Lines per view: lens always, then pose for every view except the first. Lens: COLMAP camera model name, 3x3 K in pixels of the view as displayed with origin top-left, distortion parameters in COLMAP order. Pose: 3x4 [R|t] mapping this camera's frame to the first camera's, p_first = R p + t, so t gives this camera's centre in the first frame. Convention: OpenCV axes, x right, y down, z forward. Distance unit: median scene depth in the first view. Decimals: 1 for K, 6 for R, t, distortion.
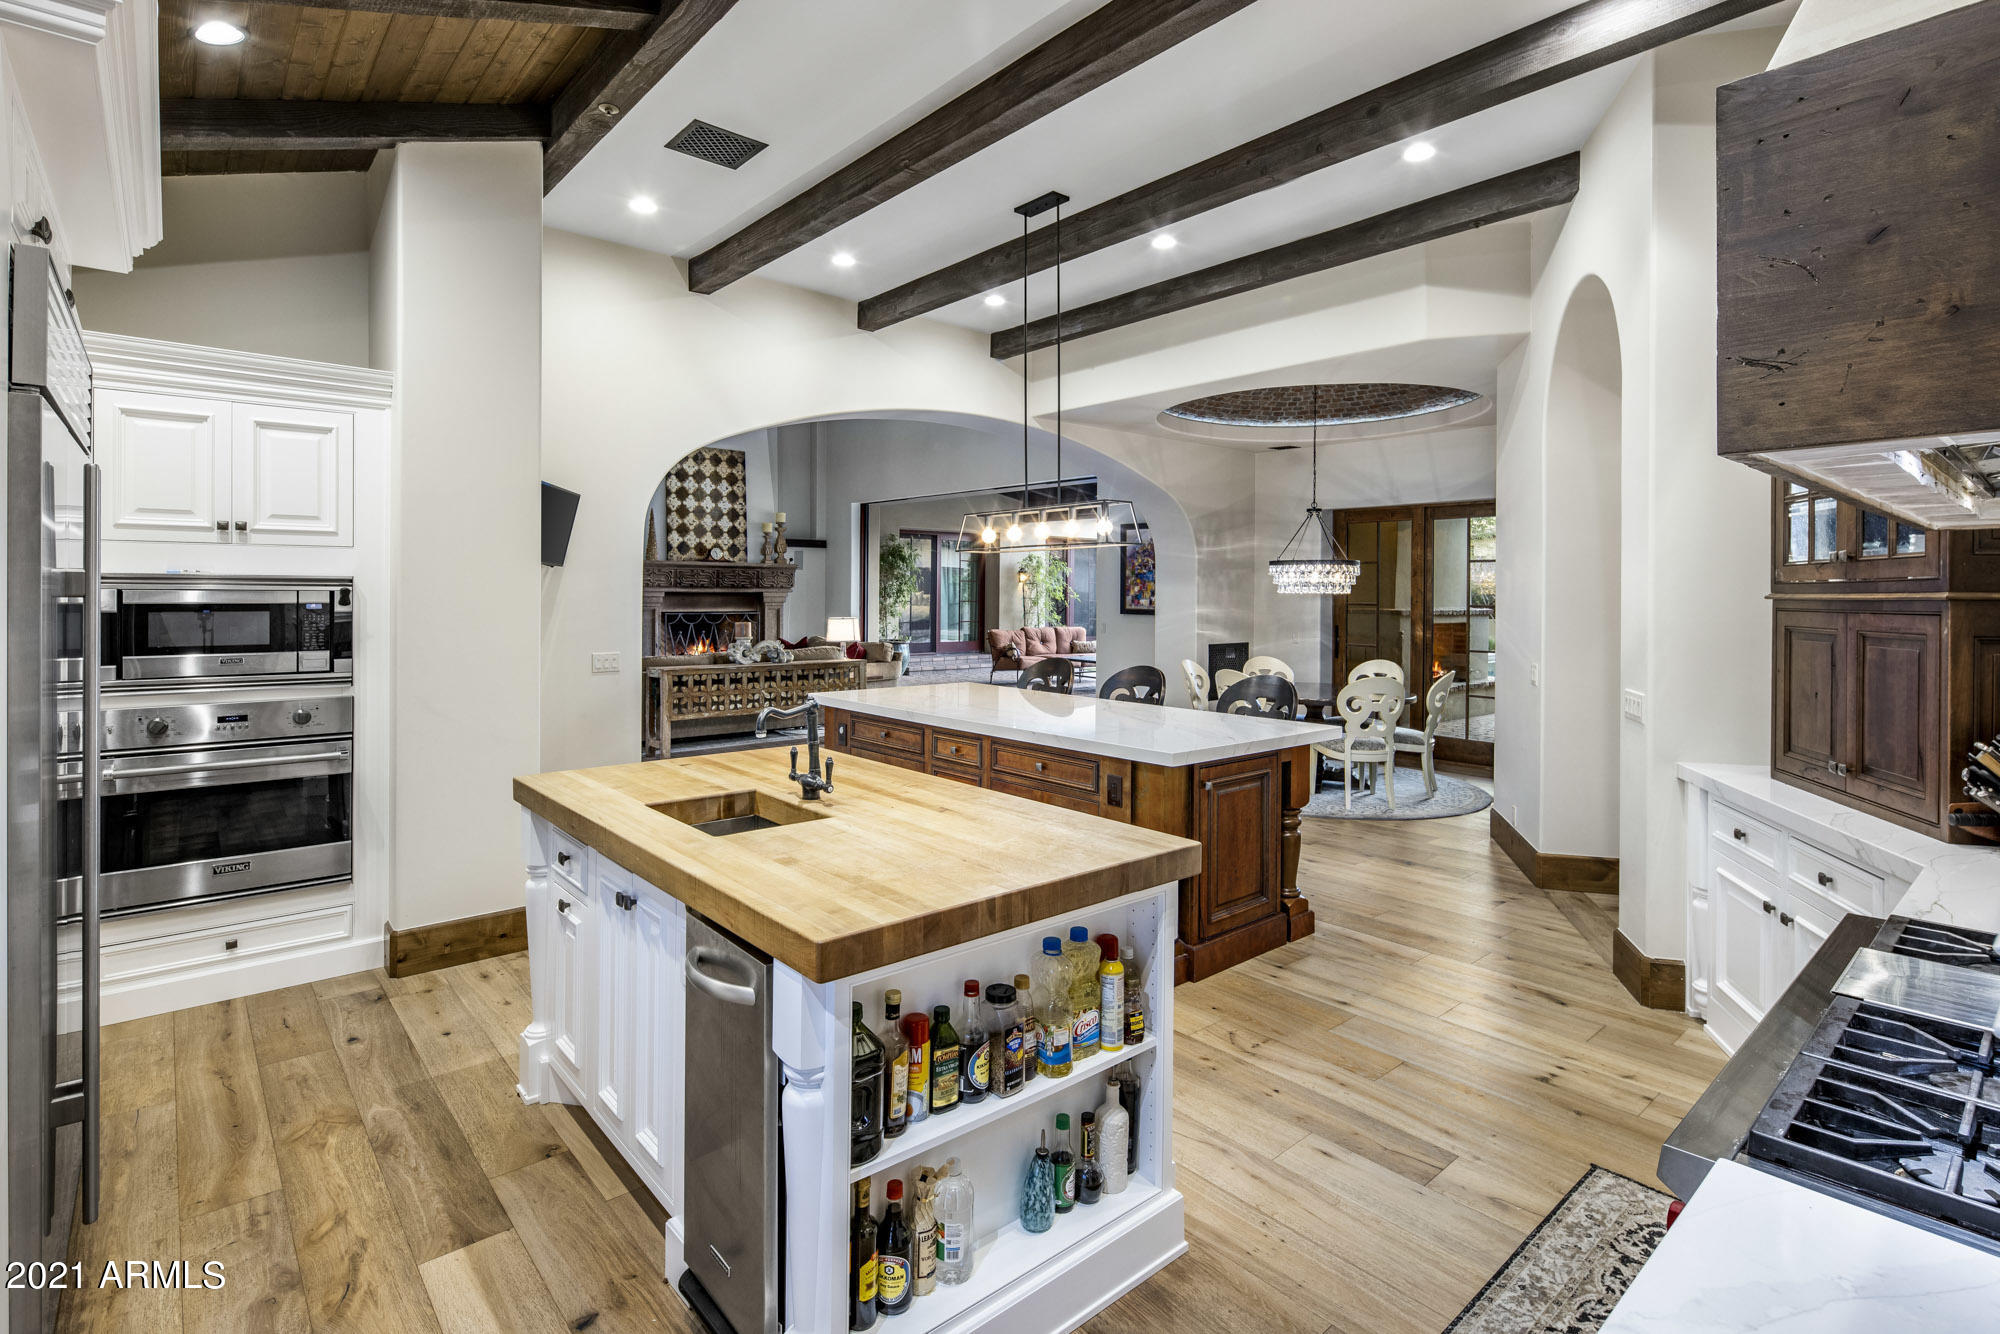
lens RADIAL K [[964.3, 0, 1007.4], [0, 964.3, 595.8], [0, 0, 1]] dist [0.004527, -0.005906]
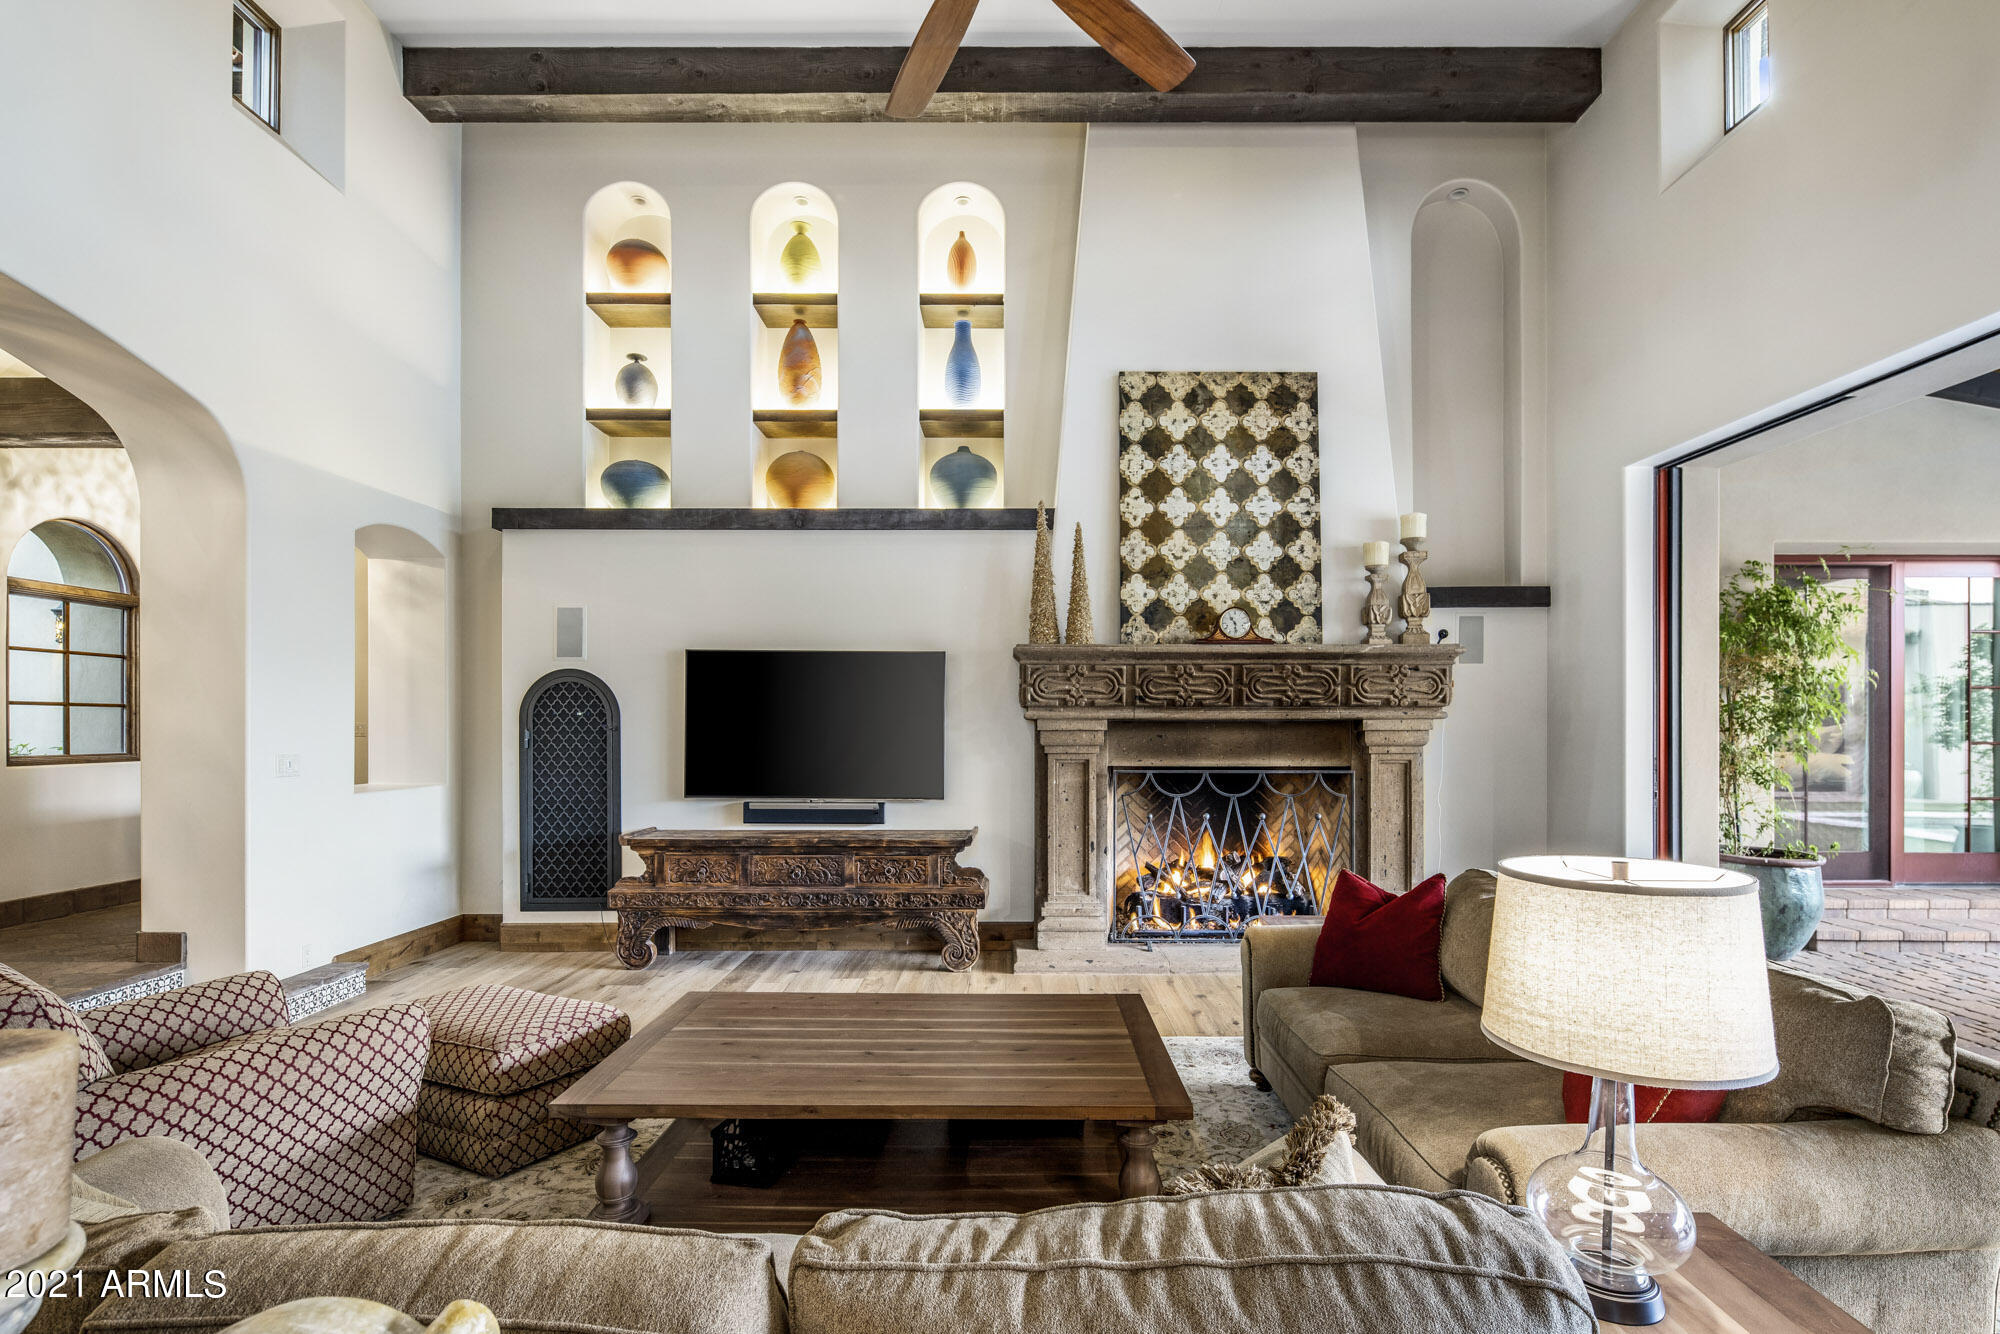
lens RADIAL K [[964.3, 0, 1006.5], [0, 964.3, 726.1], [0, 0, 1]] dist [0.004527, -0.005906]
pose [[0.752969, -0.008178, -0.658005, -0.107090], [0.001847, 0.999945, -0.010315, 0.003165], [0.658053, 0.006552, 0.752943, 0.624036]]
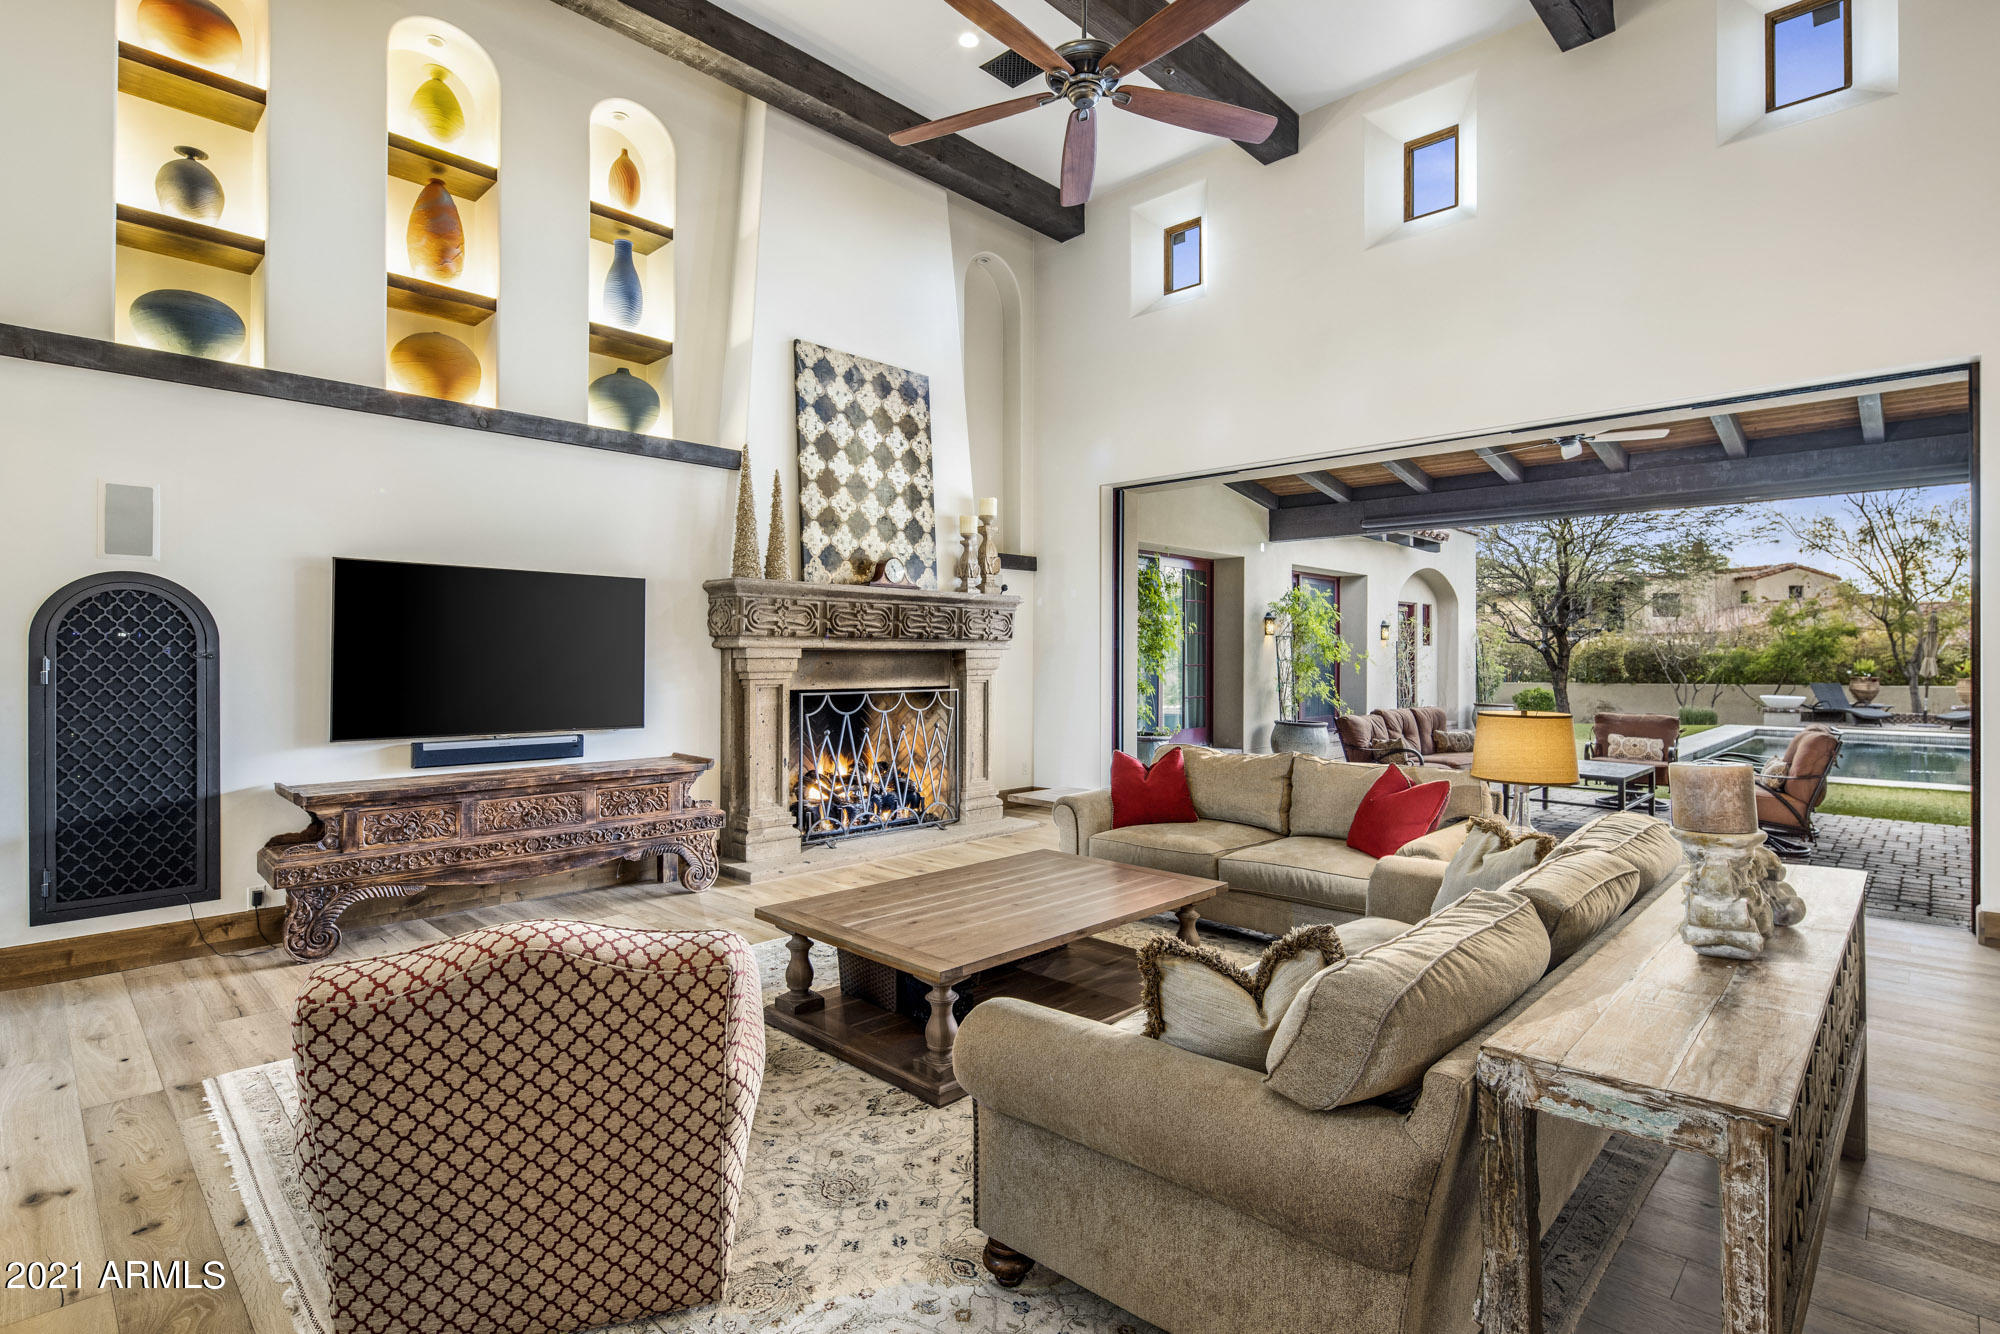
lens RADIAL K [[964.3, 0, 1007.6], [0, 964.3, 650.5], [0, 0, 1]] dist [0.004527, -0.005906]
pose [[0.996352, -0.003458, 0.085264, -0.280833], [0.004256, 0.999949, -0.009175, 0.001865], [-0.085228, 0.009505, 0.996316, 0.495553]]
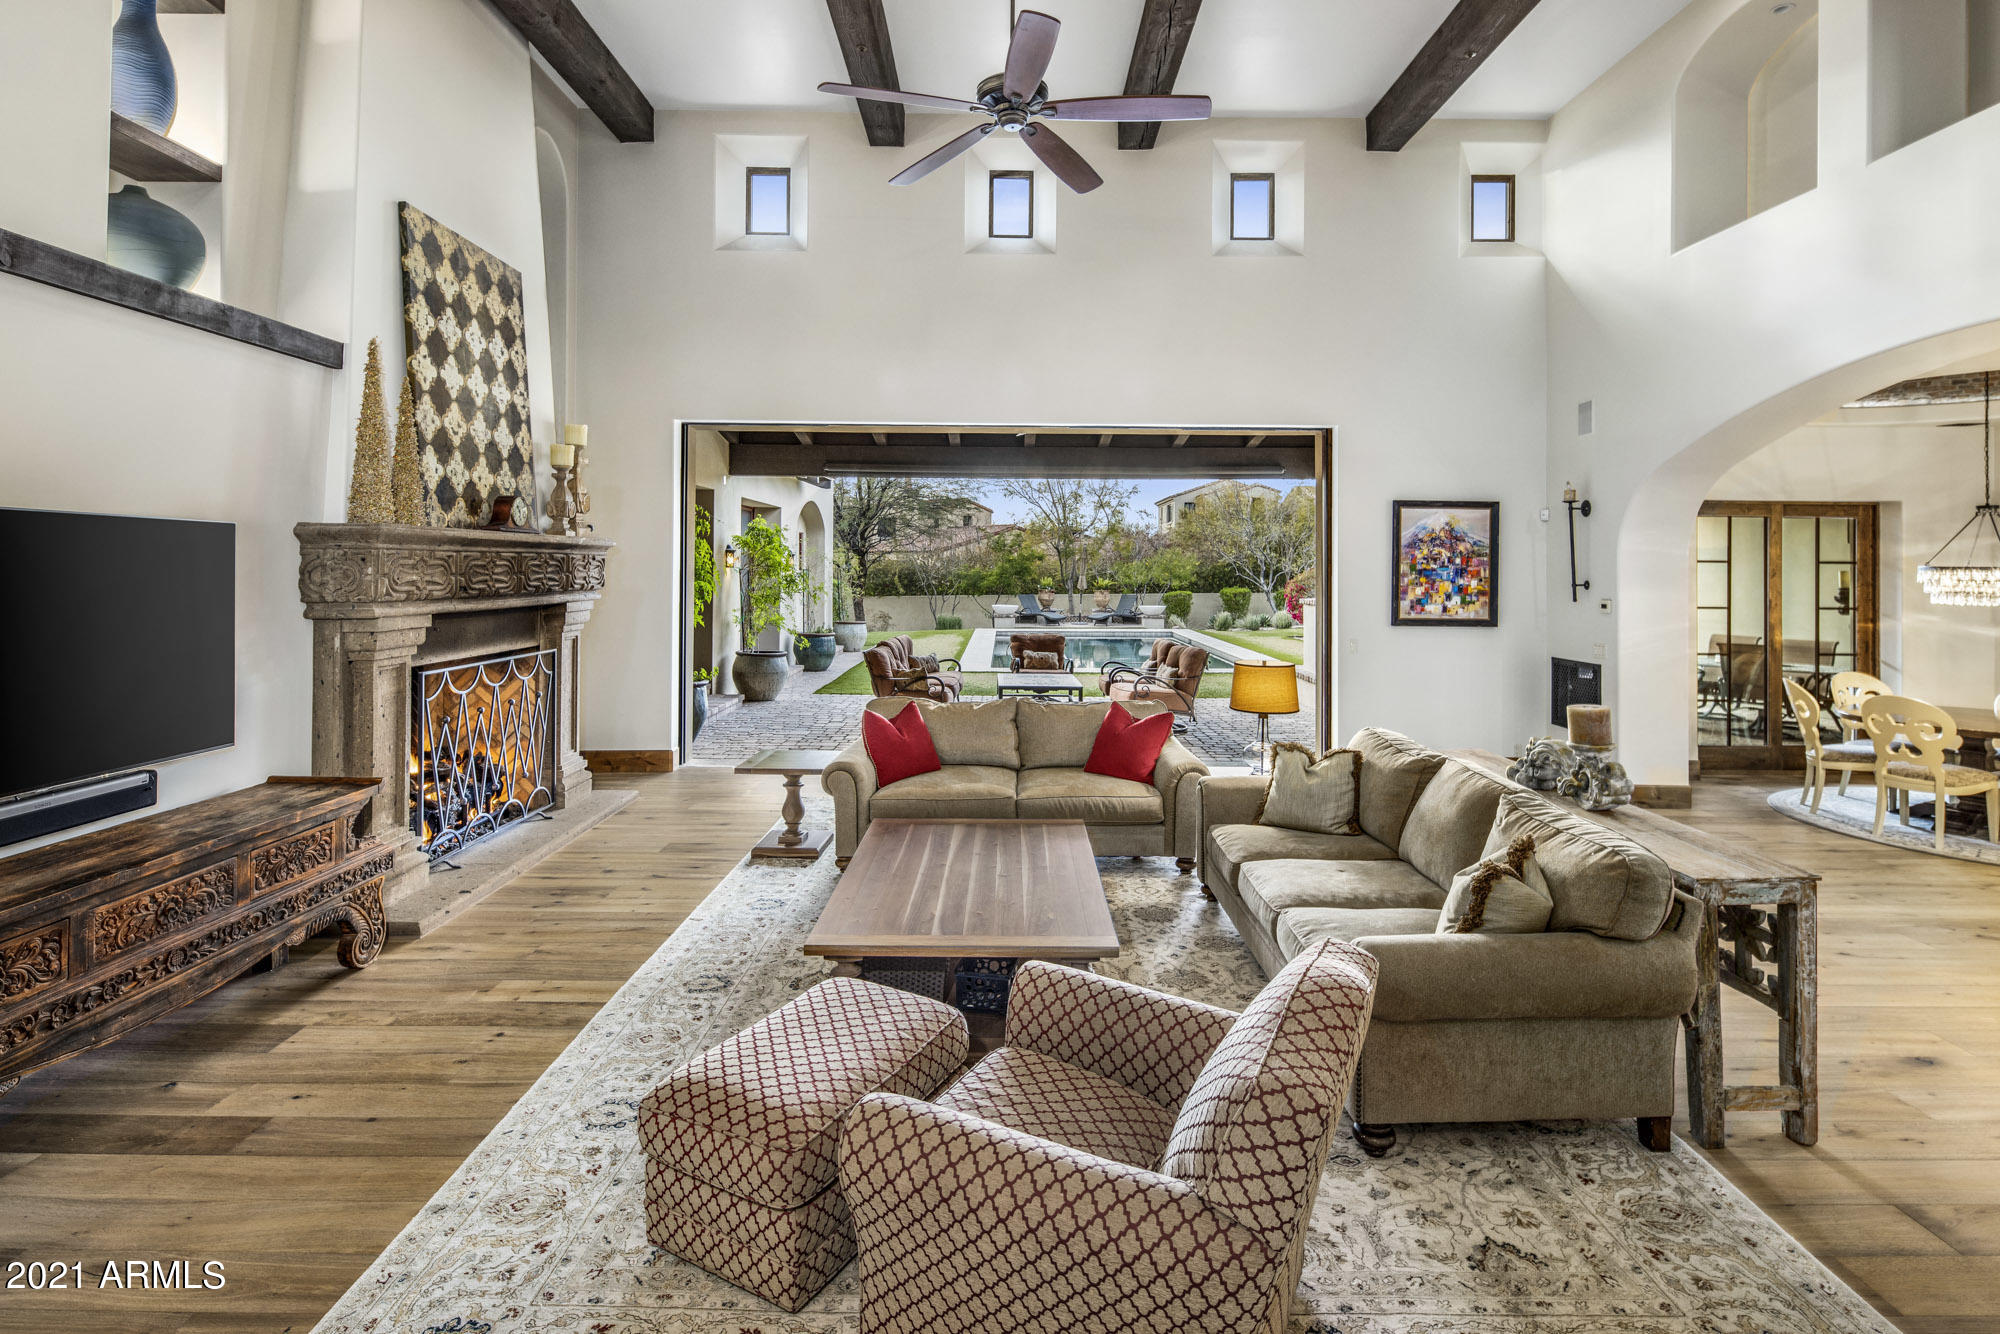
lens RADIAL K [[964.3, 0, 1007.4], [0, 964.3, 559.6], [0, 0, 1]] dist [0.004527, -0.005906]
pose [[0.656829, 0.002451, 0.754036, -0.462732], [0.001998, 0.999986, -0.004991, -0.020820], [-0.754037, 0.004784, 0.656814, 0.571824]]
